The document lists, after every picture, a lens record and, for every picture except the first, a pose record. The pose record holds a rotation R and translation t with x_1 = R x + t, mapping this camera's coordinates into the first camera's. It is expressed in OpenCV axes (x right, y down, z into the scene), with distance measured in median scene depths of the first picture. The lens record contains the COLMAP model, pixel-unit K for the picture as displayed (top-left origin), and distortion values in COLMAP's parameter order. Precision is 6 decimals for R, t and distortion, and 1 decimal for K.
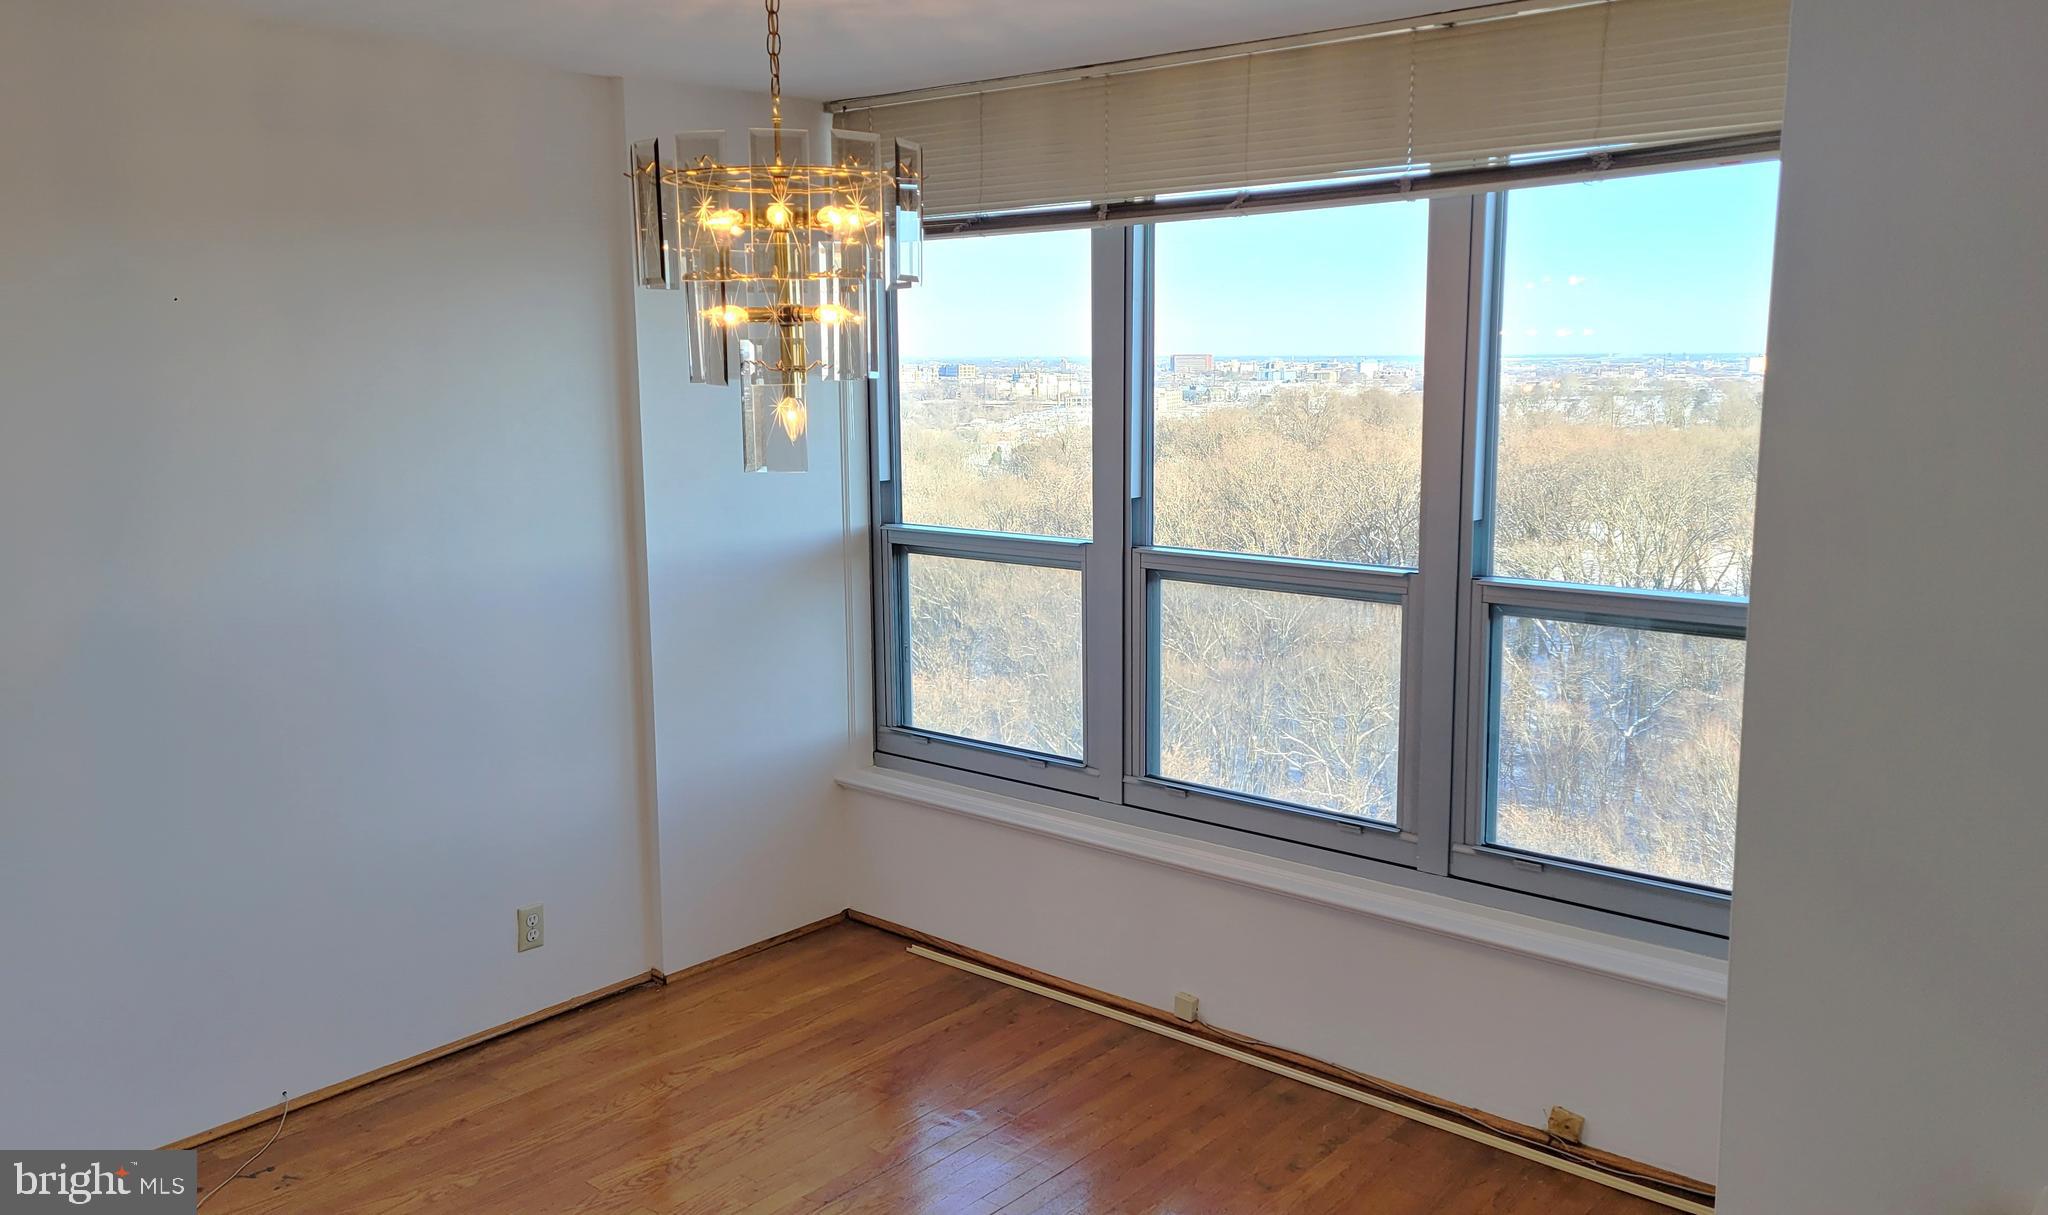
lens RADIAL K [[1617.5, 0, 1085.7], [0, 1617.5, 600.4], [0, 0, 1]] dist [0.076169, -0.008212]
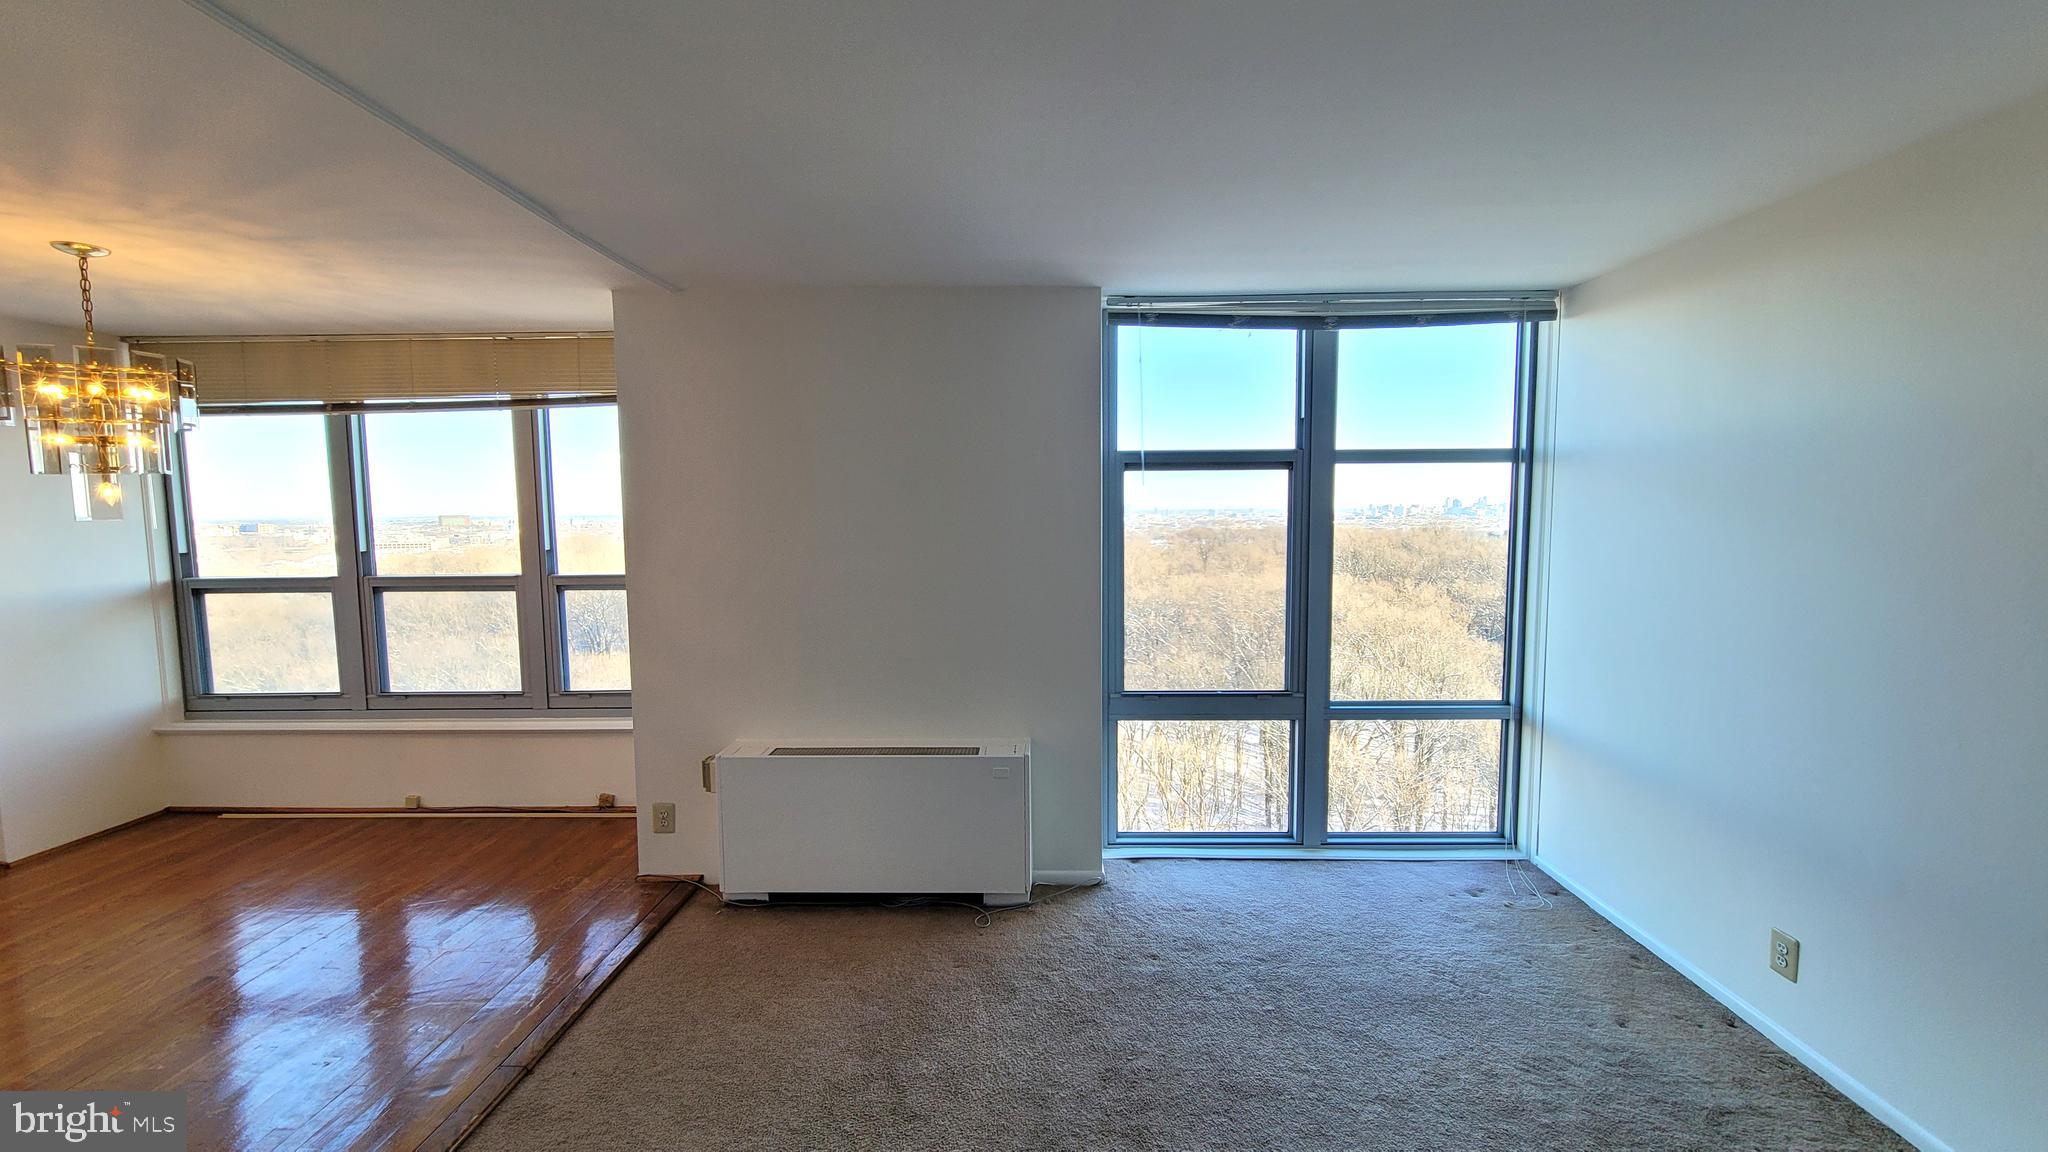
lens RADIAL K [[833.2, 0, 1033.0], [0, 833.2, 581.6], [0, 0, 1]] dist [0.001558, -0.000131]
pose [[0.783590, -0.057310, 0.618629, 0.042939], [0.099581, 0.994448, -0.034009, 0.096612], [-0.613245, 0.088253, 0.784947, -0.320060]]
